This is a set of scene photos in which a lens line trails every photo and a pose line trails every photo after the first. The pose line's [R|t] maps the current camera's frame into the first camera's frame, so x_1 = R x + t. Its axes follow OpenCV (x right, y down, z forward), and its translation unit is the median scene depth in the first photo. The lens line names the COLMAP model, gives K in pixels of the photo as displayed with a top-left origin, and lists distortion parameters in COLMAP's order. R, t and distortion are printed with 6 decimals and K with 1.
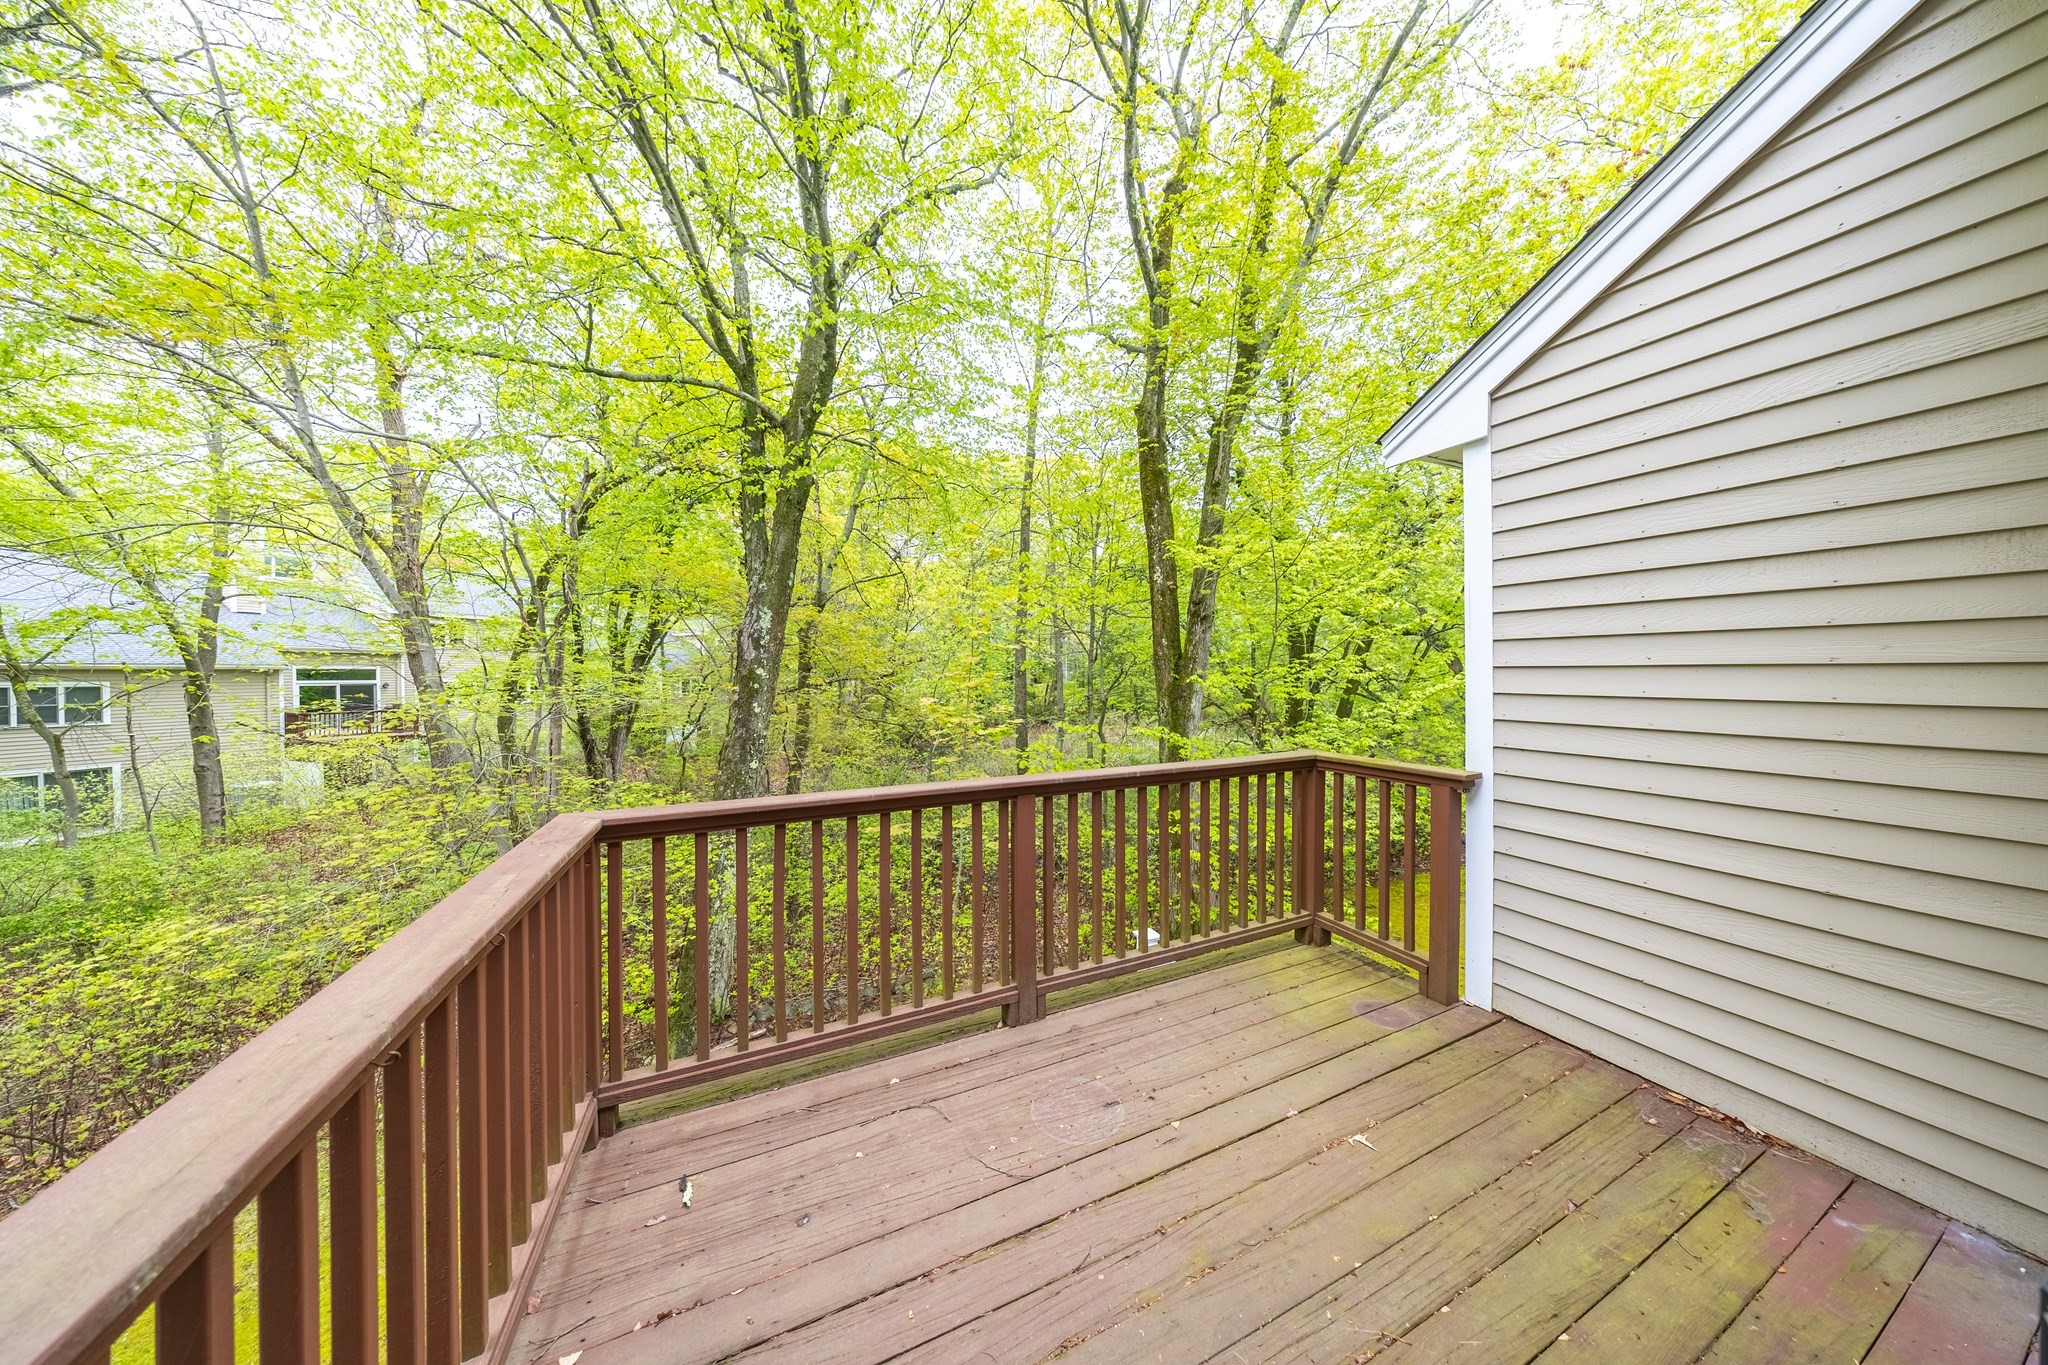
lens RADIAL K [[606.5, 0, 1024.9], [0, 606.5, 680.6], [0, 0, 1]] dist [-0.001170, -0.000159]
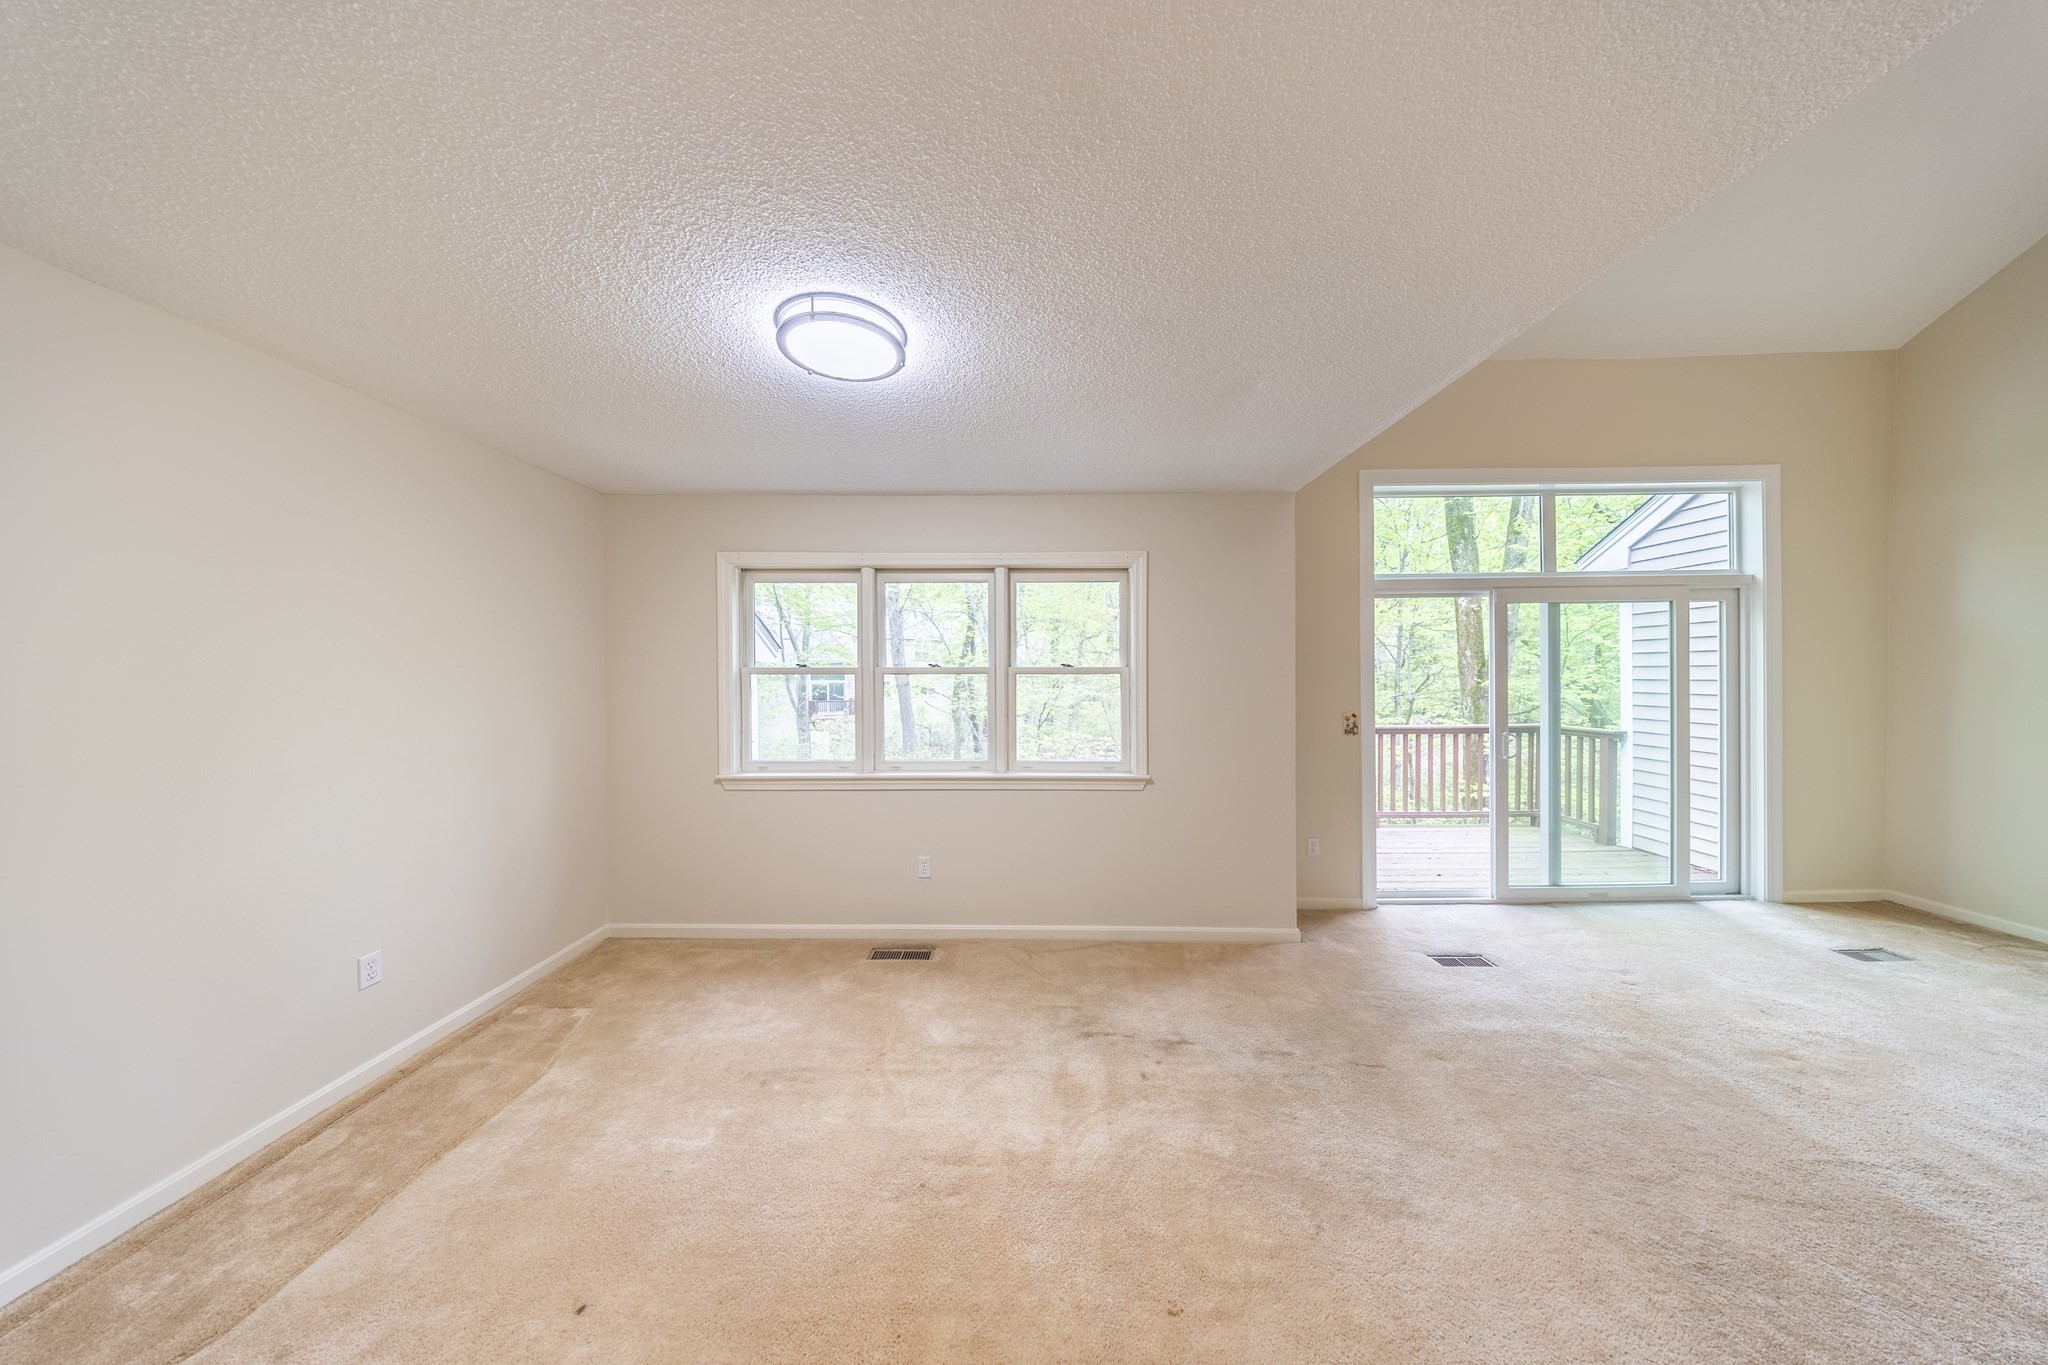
lens RADIAL K [[591.4, 0, 1035.4], [0, 591.4, 679.8], [0, 0, 1]] dist [0.000920, -0.000048]
pose [[0.905631, 0.005440, -0.424032, -0.183932], [-0.006815, 0.999975, -0.001727, -0.002171], [0.424012, 0.004454, 0.905646, -1.469437]]
